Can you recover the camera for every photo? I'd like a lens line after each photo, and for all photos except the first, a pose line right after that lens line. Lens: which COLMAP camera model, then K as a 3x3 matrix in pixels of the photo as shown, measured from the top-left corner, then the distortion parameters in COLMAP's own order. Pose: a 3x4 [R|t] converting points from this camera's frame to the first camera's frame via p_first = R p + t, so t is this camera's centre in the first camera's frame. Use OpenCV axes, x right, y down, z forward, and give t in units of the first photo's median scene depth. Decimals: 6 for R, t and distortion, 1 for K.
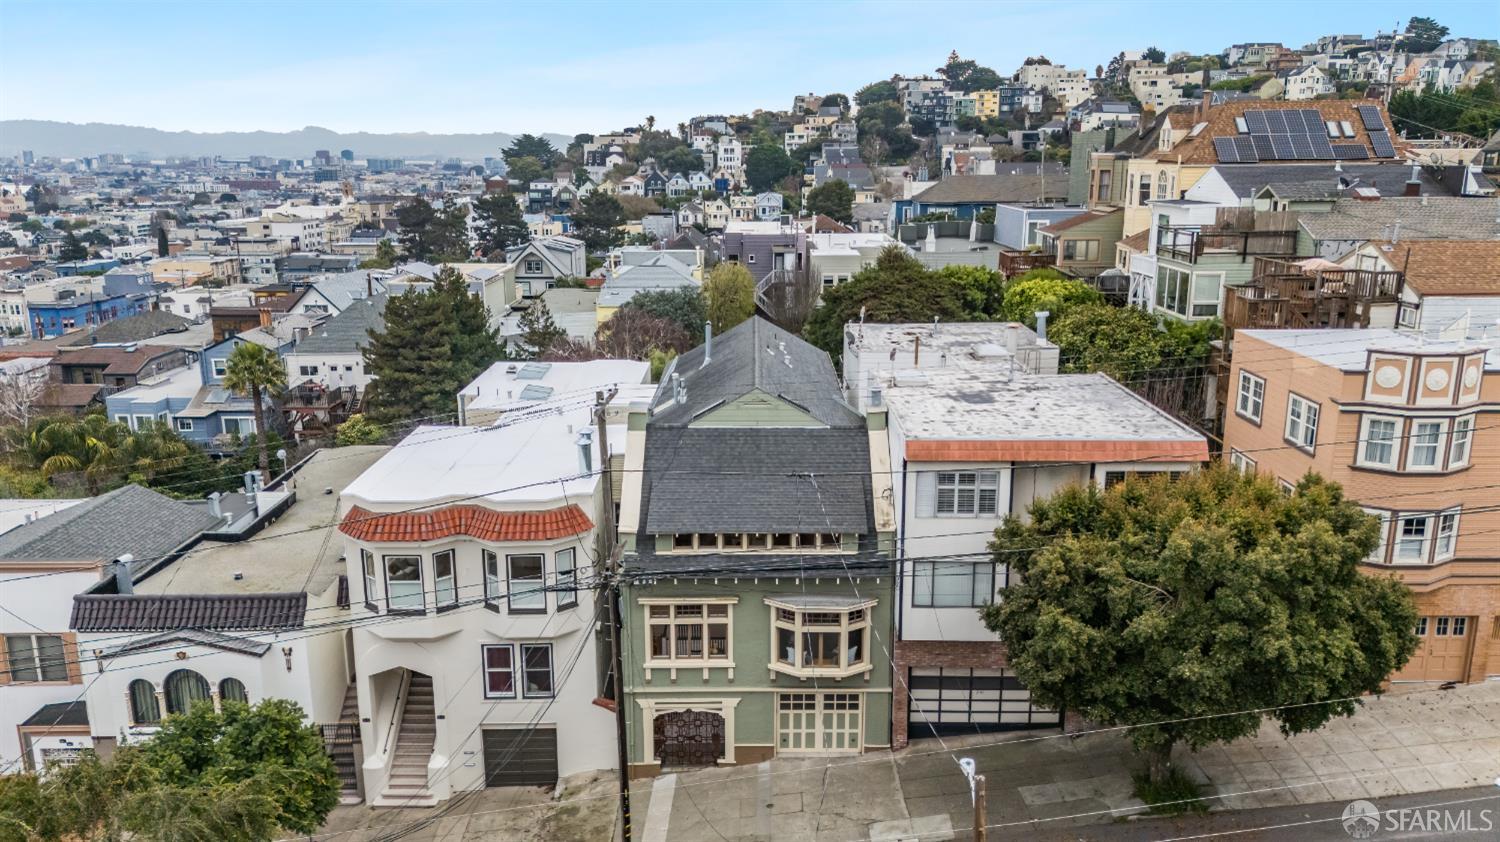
lens RADIAL K [[1095.8, 0, 758.5], [0, 1095.8, 419.0], [0, 0, 1]] dist [0.090675, -0.092256]
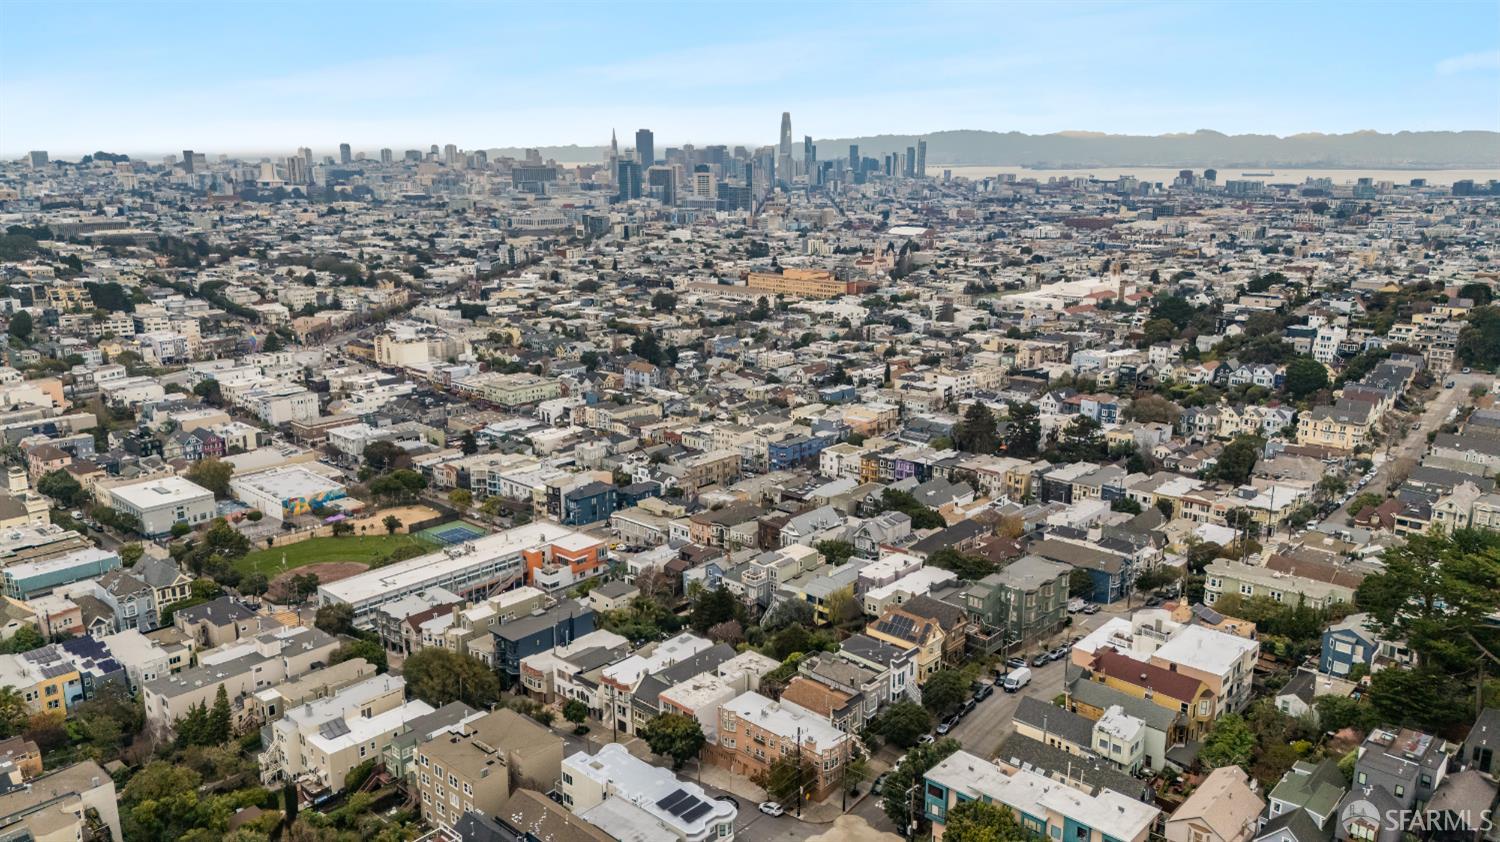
lens RADIAL K [[1095.8, 0, 758.5], [0, 1095.8, 419.0], [0, 0, 1]] dist [0.090675, -0.092256]
pose [[0.736801, 0.160285, -0.656836, 3.677625], [-0.160185, 0.985217, 0.060732, -1.654431], [0.656860, 0.060468, 0.751584, -2.792113]]
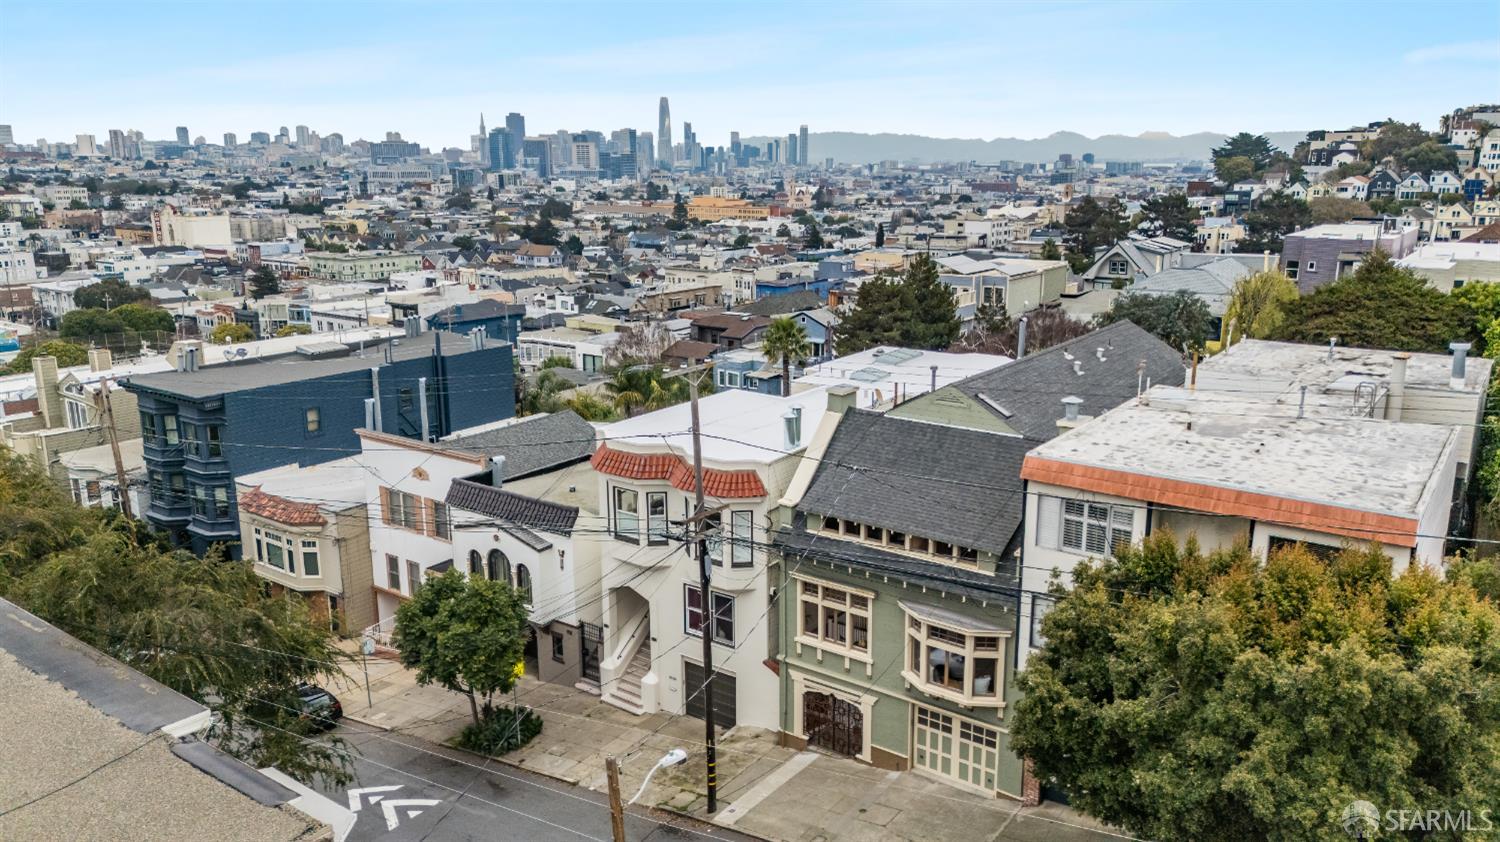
lens RADIAL K [[1095.8, 0, 758.5], [0, 1095.8, 419.0], [0, 0, 1]] dist [0.090675, -0.092256]
pose [[0.807599, 0.136200, -0.573789, 0.414258], [-0.137645, 0.989625, 0.041174, -0.014956], [0.573444, 0.045728, 0.817968, 0.131557]]
